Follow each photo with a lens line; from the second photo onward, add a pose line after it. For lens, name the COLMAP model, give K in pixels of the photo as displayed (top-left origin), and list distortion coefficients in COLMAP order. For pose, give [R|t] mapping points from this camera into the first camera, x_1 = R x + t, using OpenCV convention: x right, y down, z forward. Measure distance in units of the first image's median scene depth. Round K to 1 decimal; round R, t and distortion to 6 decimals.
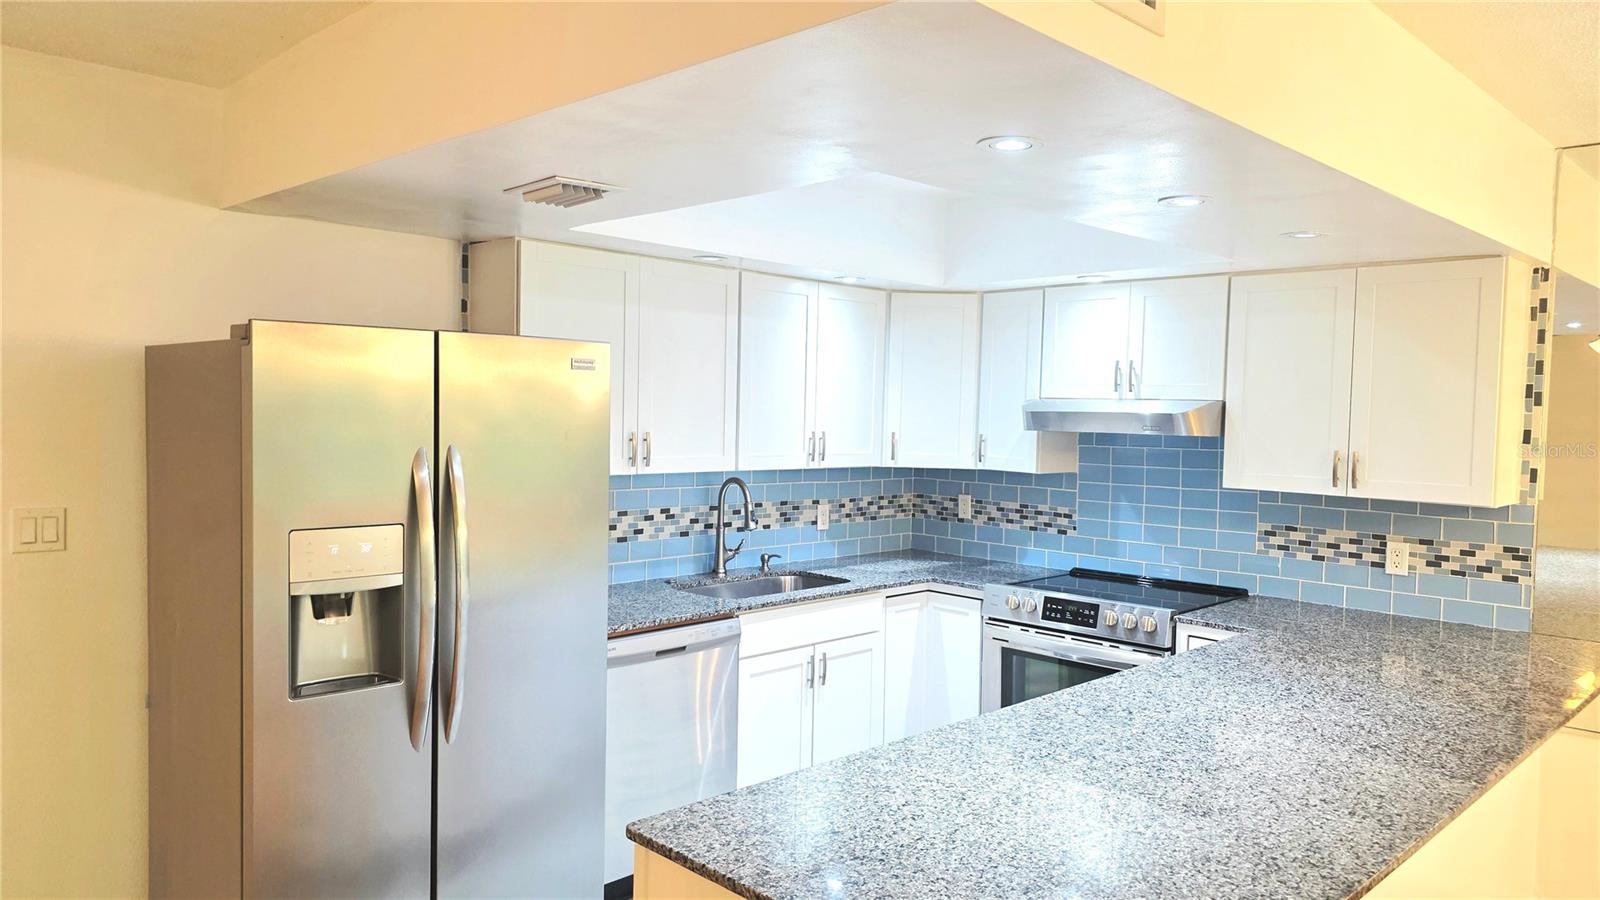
lens RADIAL K [[1079.7, 0, 803.8], [0, 1079.7, 455.1], [0, 0, 1]] dist [0.065546, -0.062679]
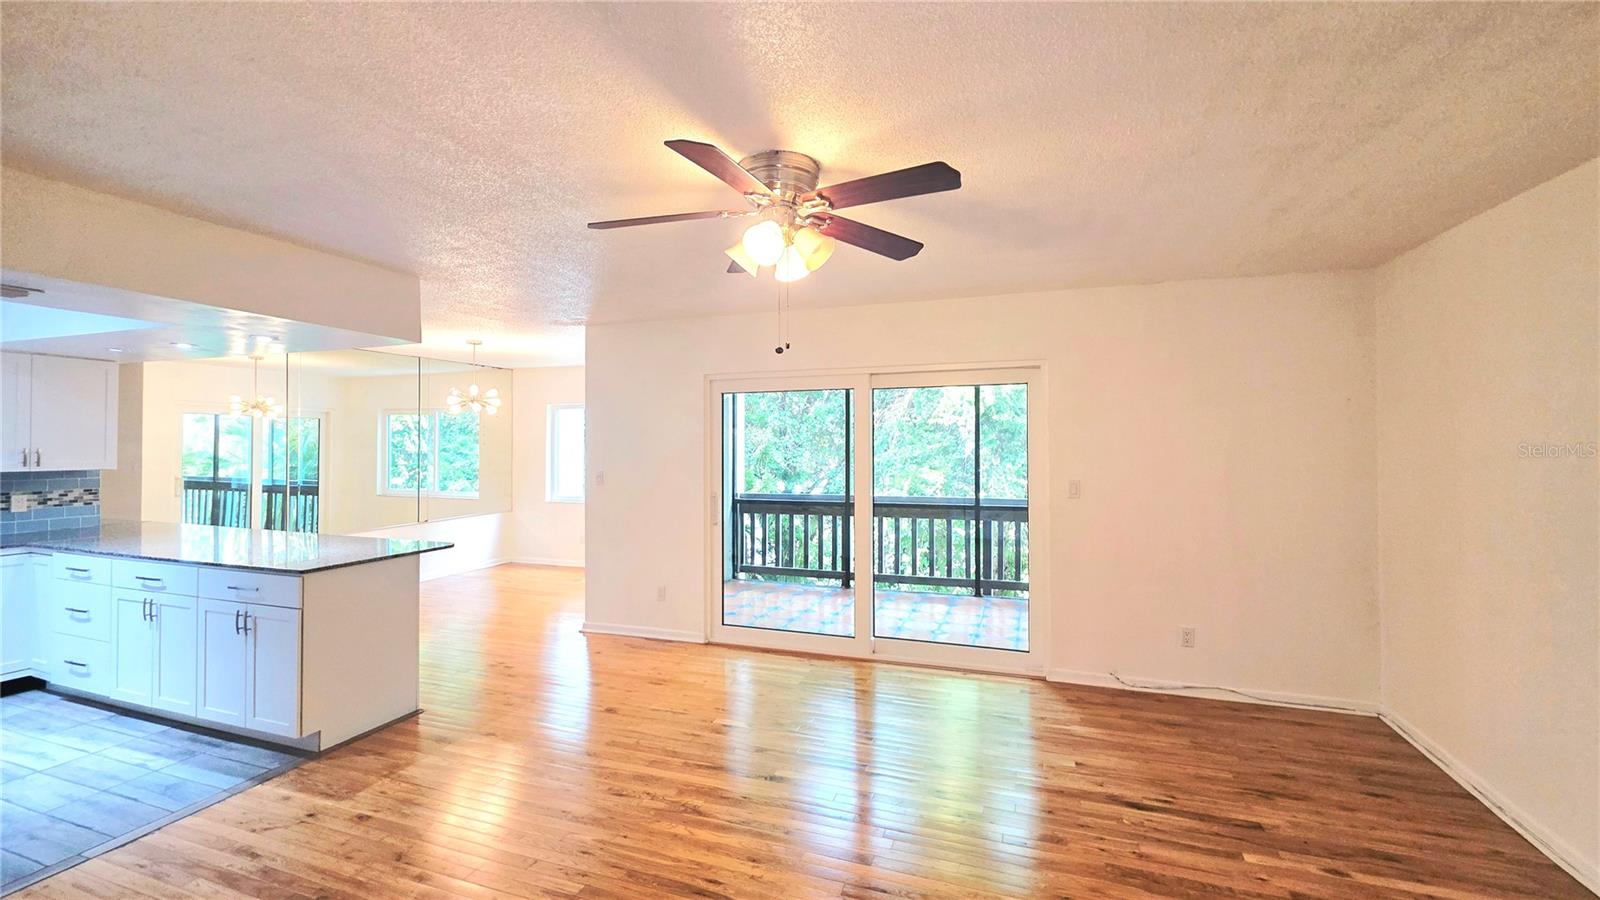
lens RADIAL K [[641.1, 0, 810.0], [0, 641.1, 441.5], [0, 0, 1]] dist [0.006310, -0.001877]
pose [[-0.438481, -0.018031, 0.898560, -1.054915], [0.028383, 0.999022, 0.033897, -0.013594], [-0.898292, 0.040367, -0.437541, 0.232900]]
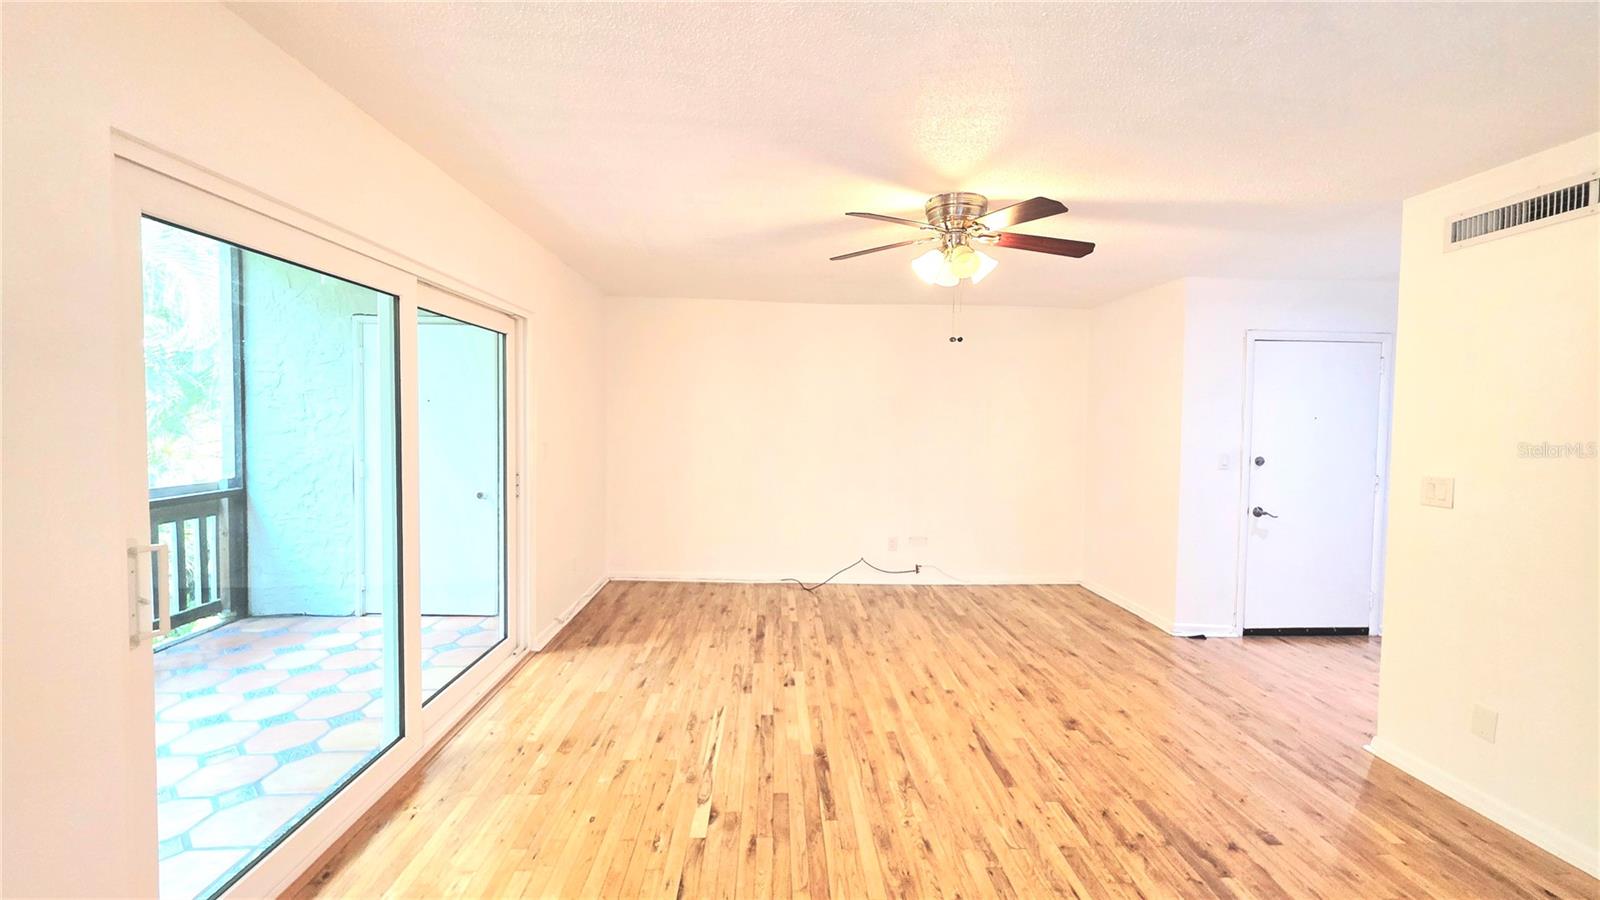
lens RADIAL K [[641.1, 0, 808.5], [0, 641.1, 448.2], [0, 0, 1]] dist [0.006310, -0.001877]
pose [[-0.662054, 0.000080, -0.749456, 0.160888], [-0.061947, 0.996572, 0.054830, 0.023202], [0.746892, 0.082727, -0.659779, 0.393225]]
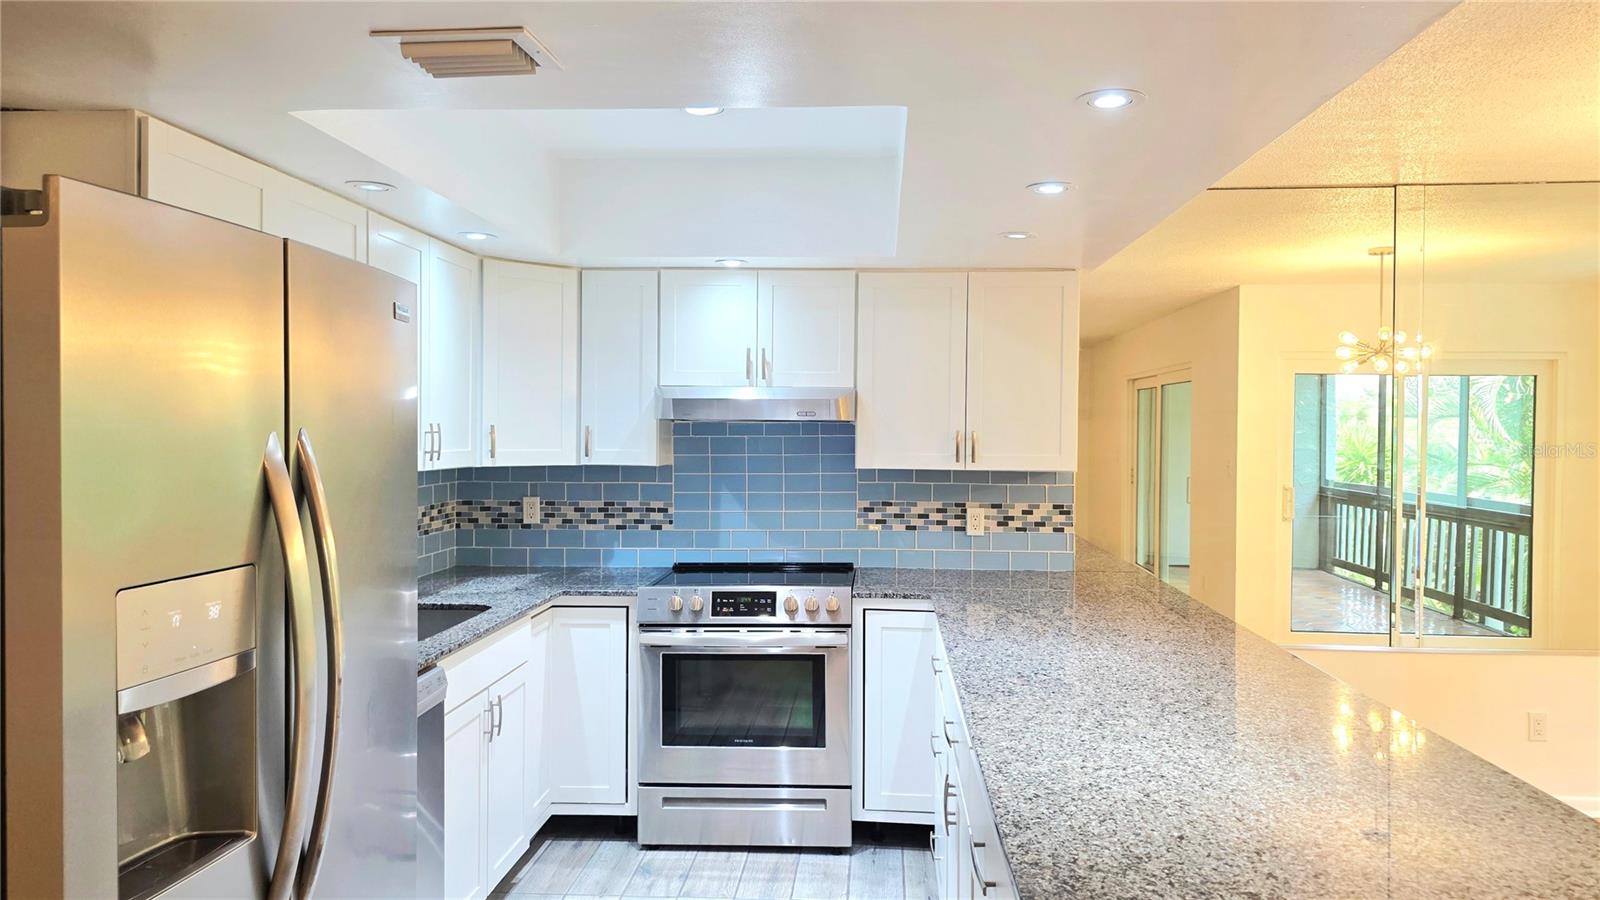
lens RADIAL K [[1079.7, 0, 815.7], [0, 1079.7, 443.6], [0, 0, 1]] dist [0.065546, -0.062679]
pose [[0.744568, -0.026233, 0.667031, -0.350174], [0.039267, 0.999218, -0.004533, 0.008456], [-0.666391, 0.029567, 0.745016, 0.236747]]
